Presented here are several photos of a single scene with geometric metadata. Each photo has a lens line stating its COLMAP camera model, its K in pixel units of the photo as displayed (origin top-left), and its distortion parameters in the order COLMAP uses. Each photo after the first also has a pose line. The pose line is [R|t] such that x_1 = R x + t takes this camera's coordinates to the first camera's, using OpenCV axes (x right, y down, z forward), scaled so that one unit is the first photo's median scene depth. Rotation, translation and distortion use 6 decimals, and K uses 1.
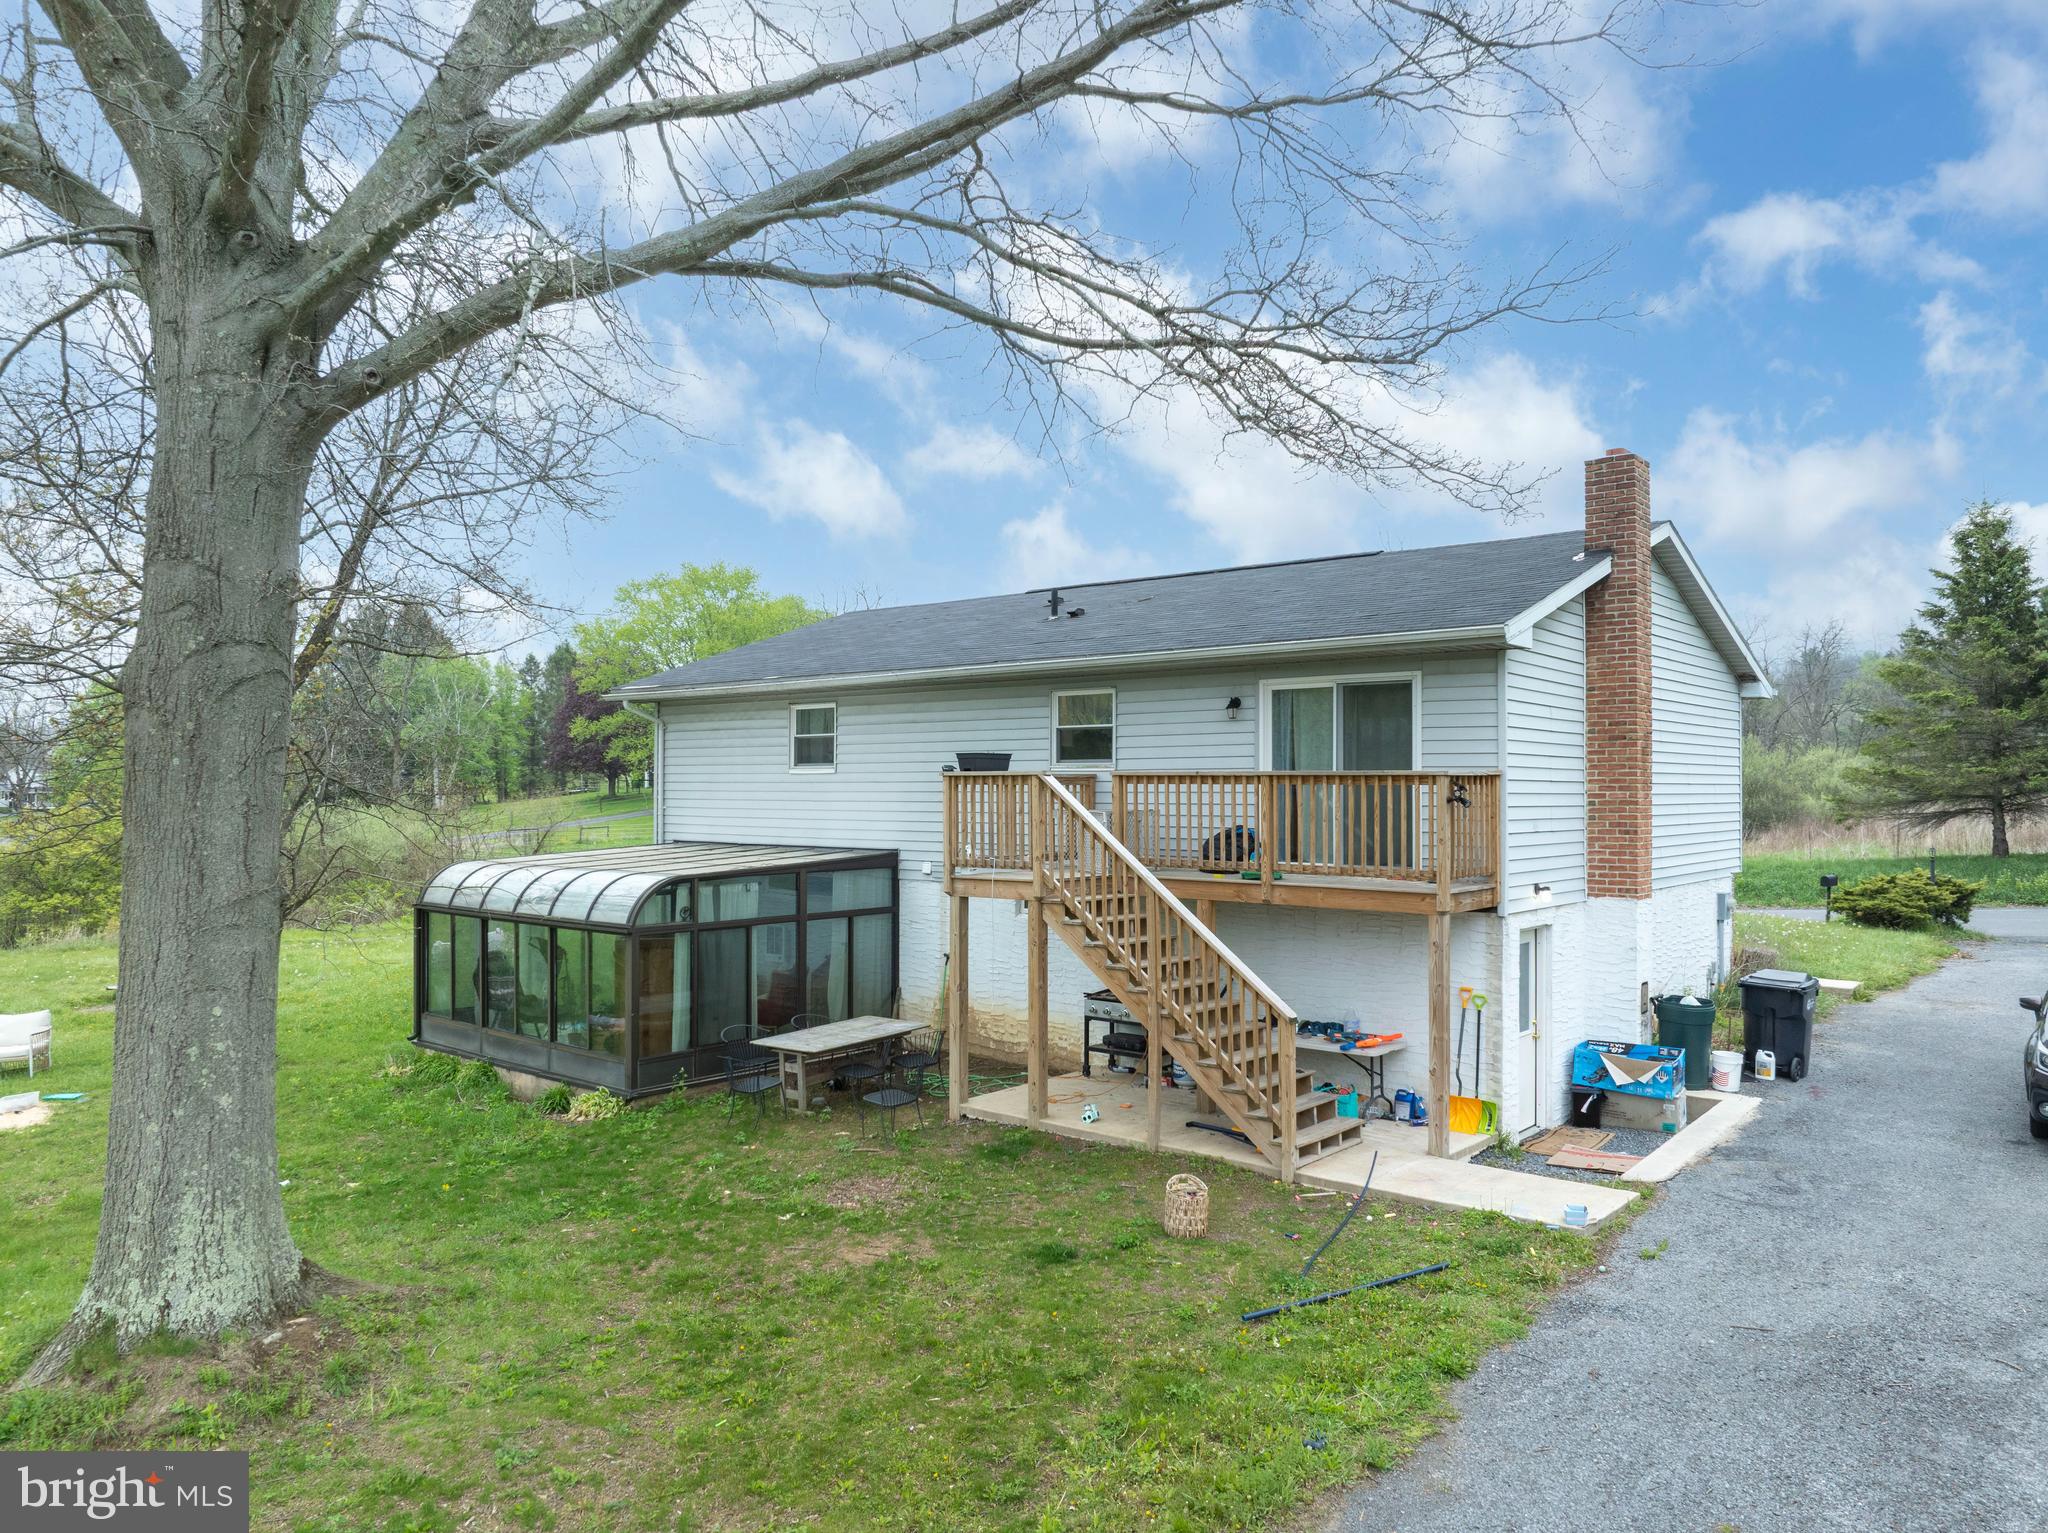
lens RADIAL K [[1435.4, 0, 1037.6], [0, 1435.4, 772.3], [0, 0, 1]] dist [-0.038019, 0.006886]
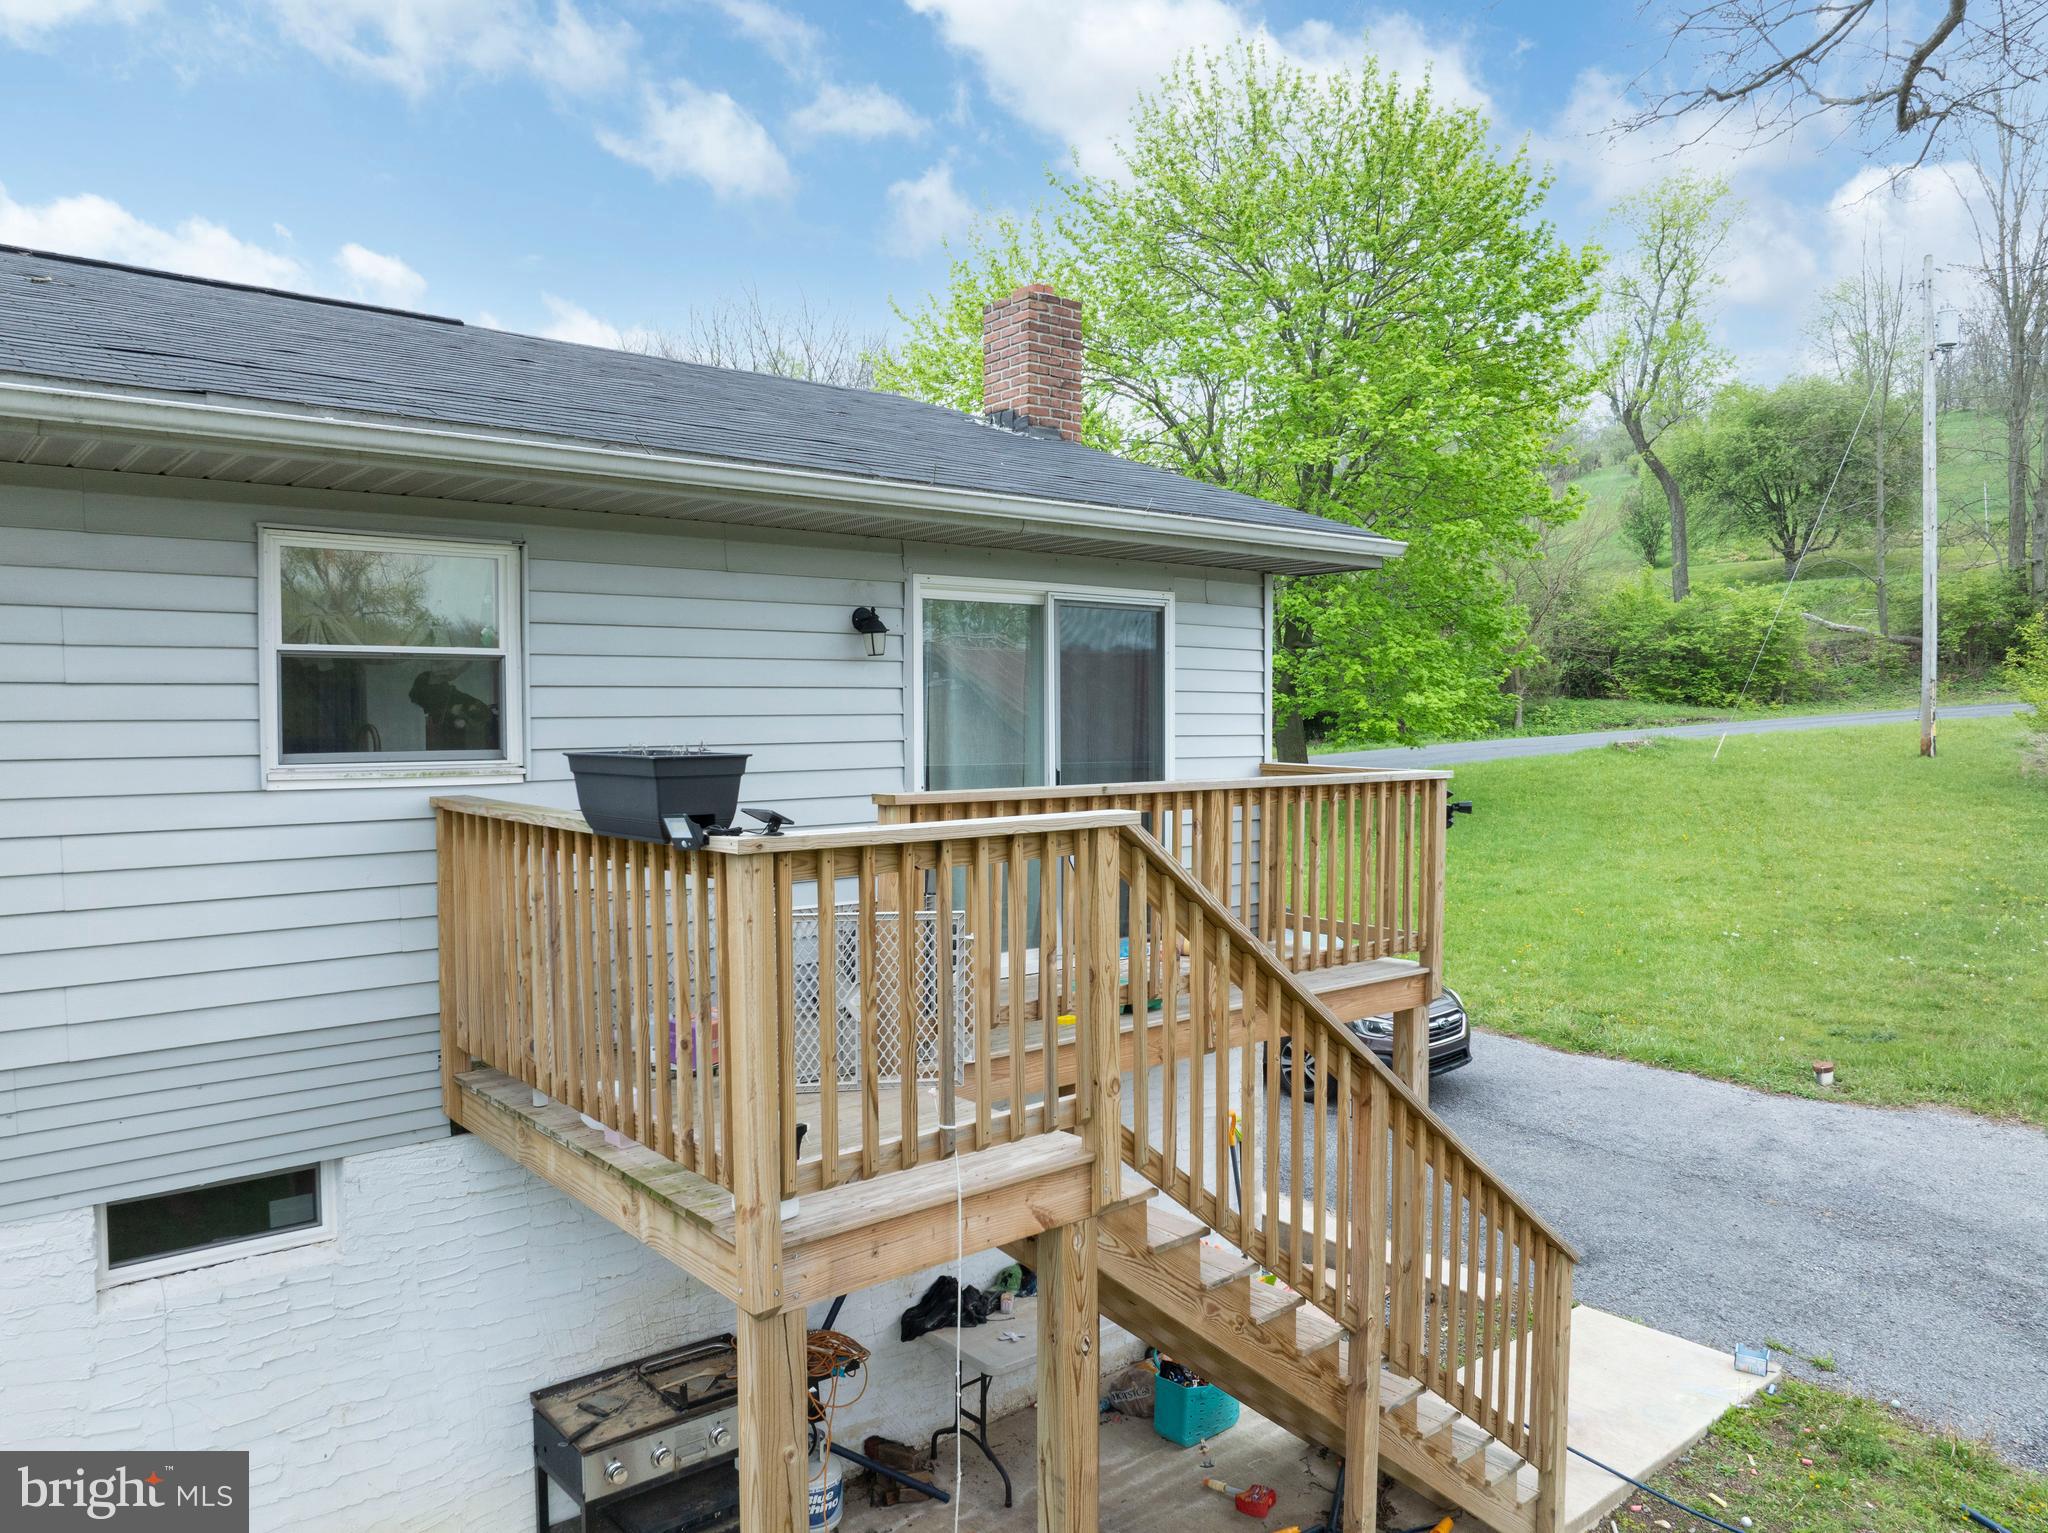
lens RADIAL K [[1435.4, 0, 1025.5], [0, 1435.4, 760.9], [0, 0, 1]] dist [-0.038019, 0.006886]
pose [[0.170421, -0.039948, 0.984561, -0.288438], [-0.011048, 0.999038, 0.042448, -0.024484], [-0.985309, -0.018112, 0.169815, 0.876678]]
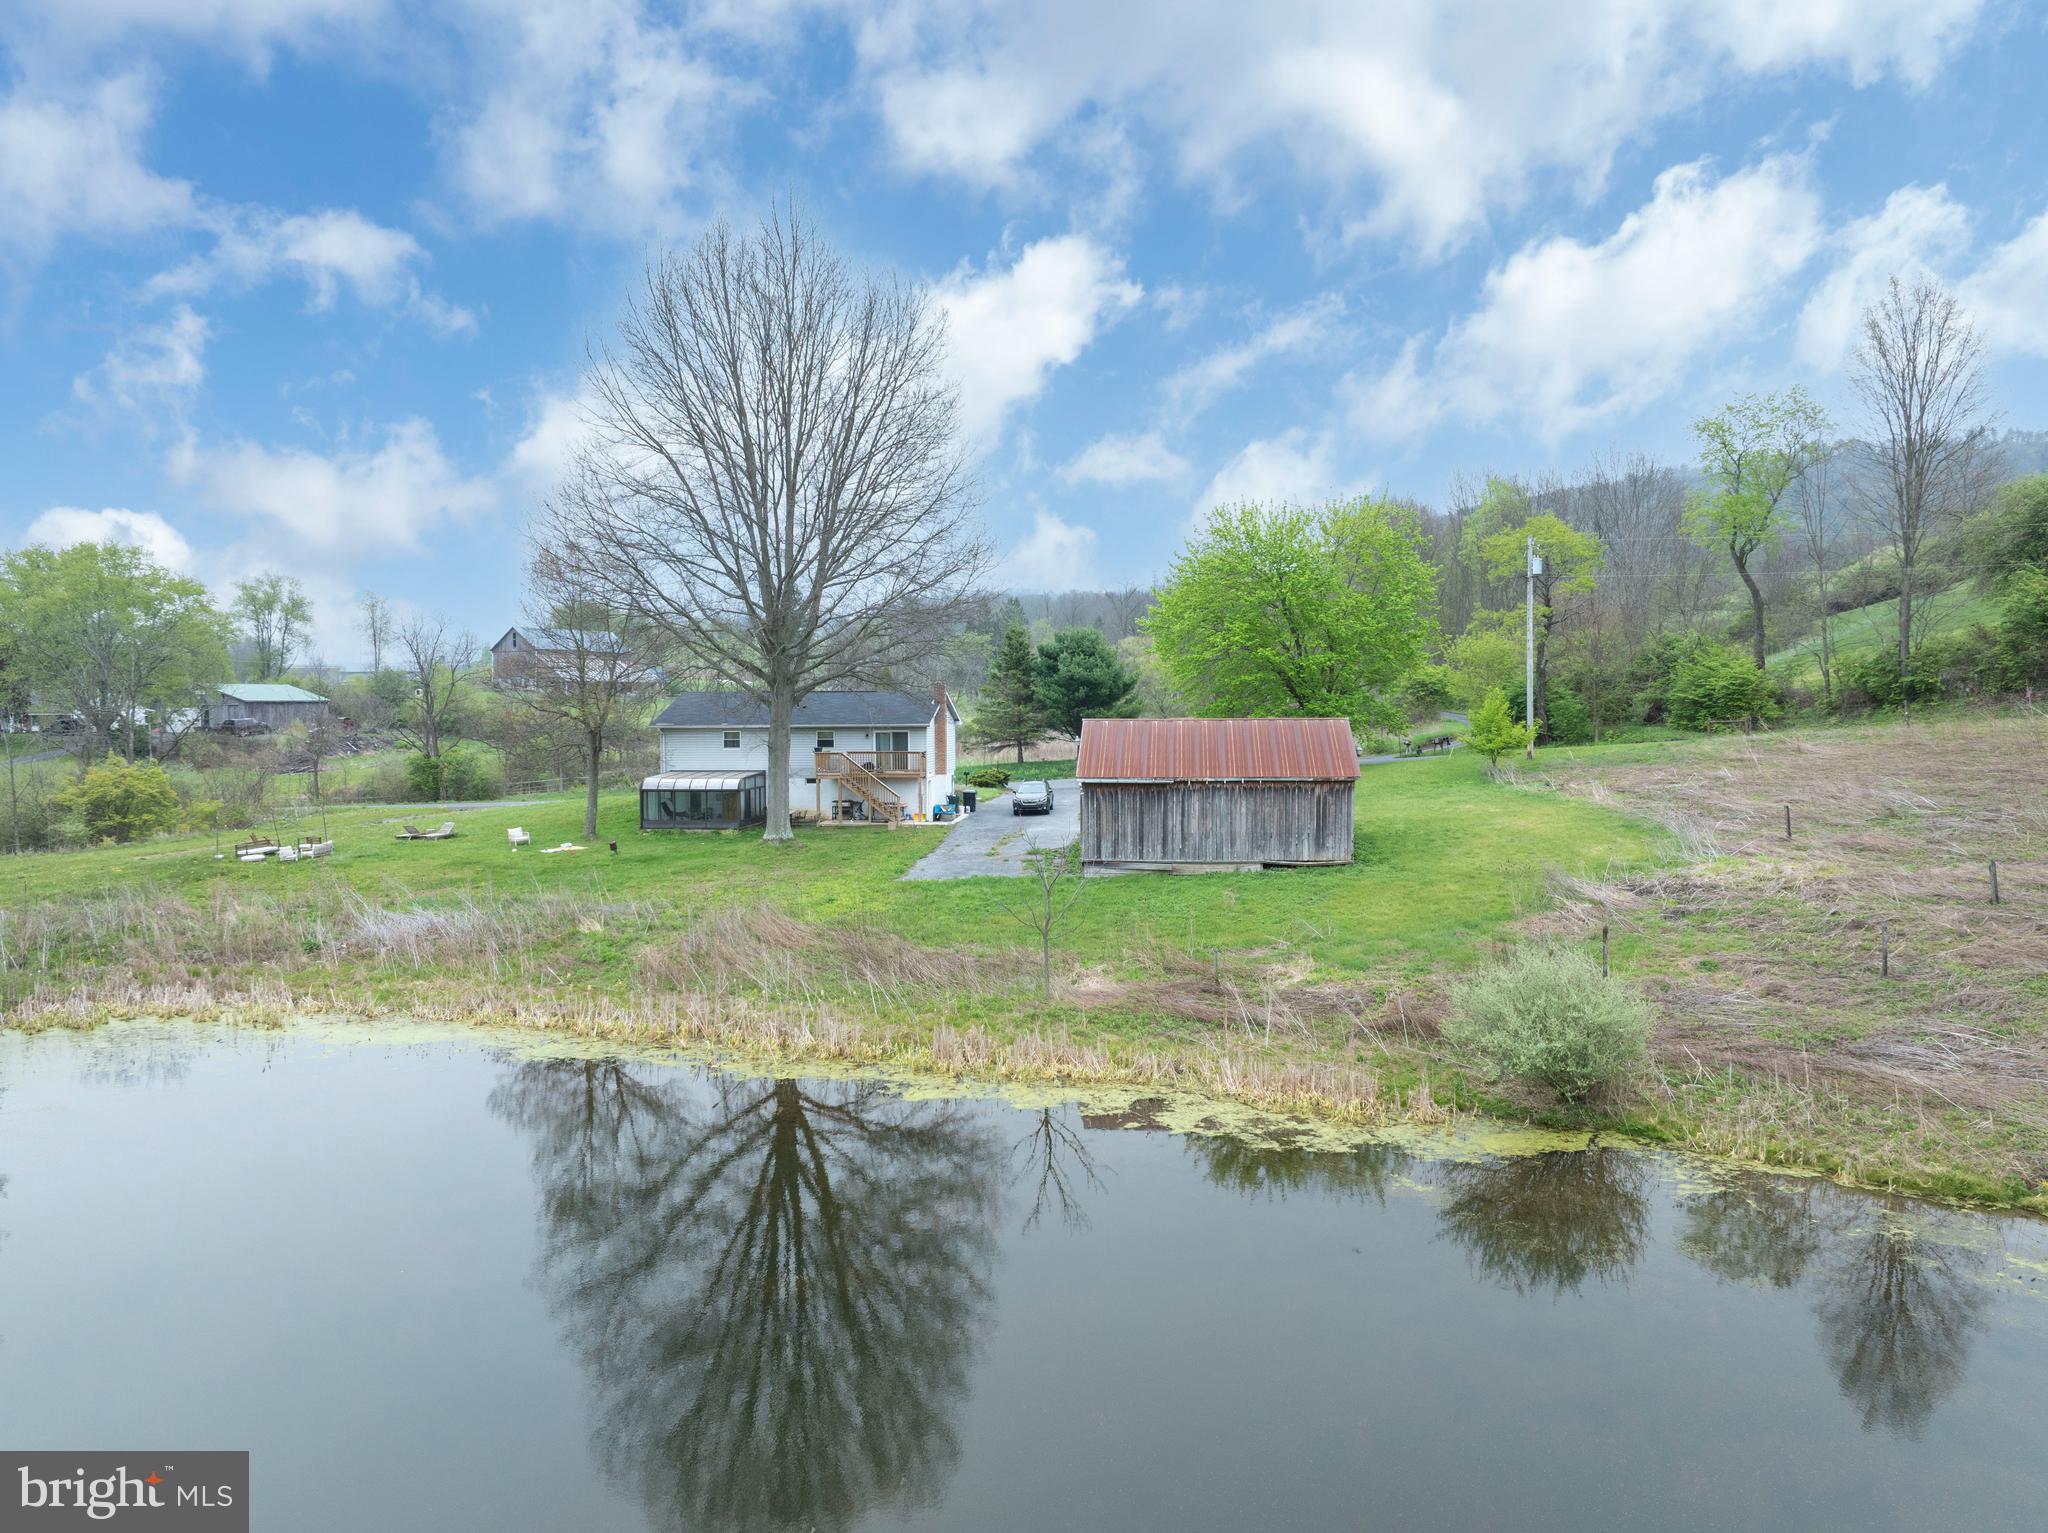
lens RADIAL K [[1435.4, 0, 1031.4], [0, 1435.4, 749.2], [0, 0, 1]] dist [-0.038019, 0.006886]
pose [[0.832159, -0.022730, 0.554071, -1.960129], [-0.001006, 0.999096, 0.042498, -0.199404], [-0.554536, -0.035923, 0.831384, -3.095763]]
